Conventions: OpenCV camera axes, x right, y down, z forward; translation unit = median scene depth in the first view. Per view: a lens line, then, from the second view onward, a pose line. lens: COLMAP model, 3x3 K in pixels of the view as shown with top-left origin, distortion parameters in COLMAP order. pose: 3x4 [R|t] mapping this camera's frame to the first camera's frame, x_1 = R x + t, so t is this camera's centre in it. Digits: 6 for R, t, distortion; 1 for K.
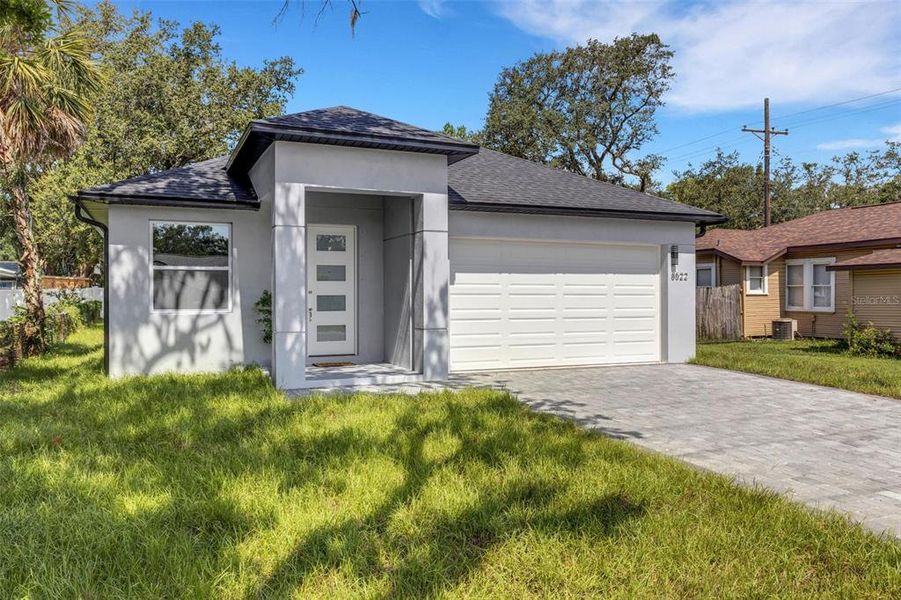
lens RADIAL K [[418.3, 0, 450.5], [0, 418.3, 300.0], [0, 0, 1]] dist [0.004041, 0.000177]
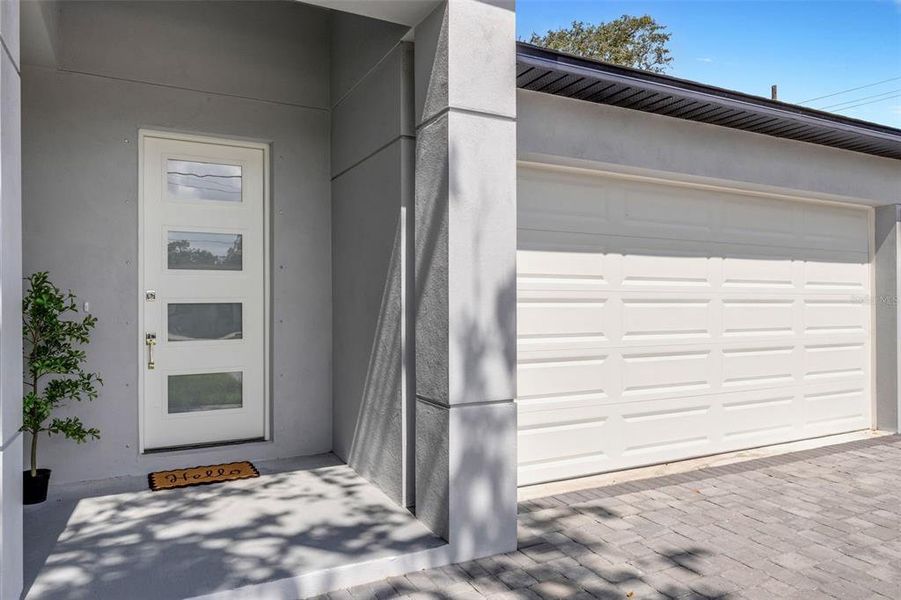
lens RADIAL K [[431.7, 0, 469.5], [0, 431.7, 302.6], [0, 0, 1]] dist [-0.000269, -0.000418]
pose [[0.992226, -0.000412, 0.124447, -0.073655], [0.001302, 0.999974, -0.007067, -0.008765], [-0.124441, 0.007174, 0.992201, 0.535017]]
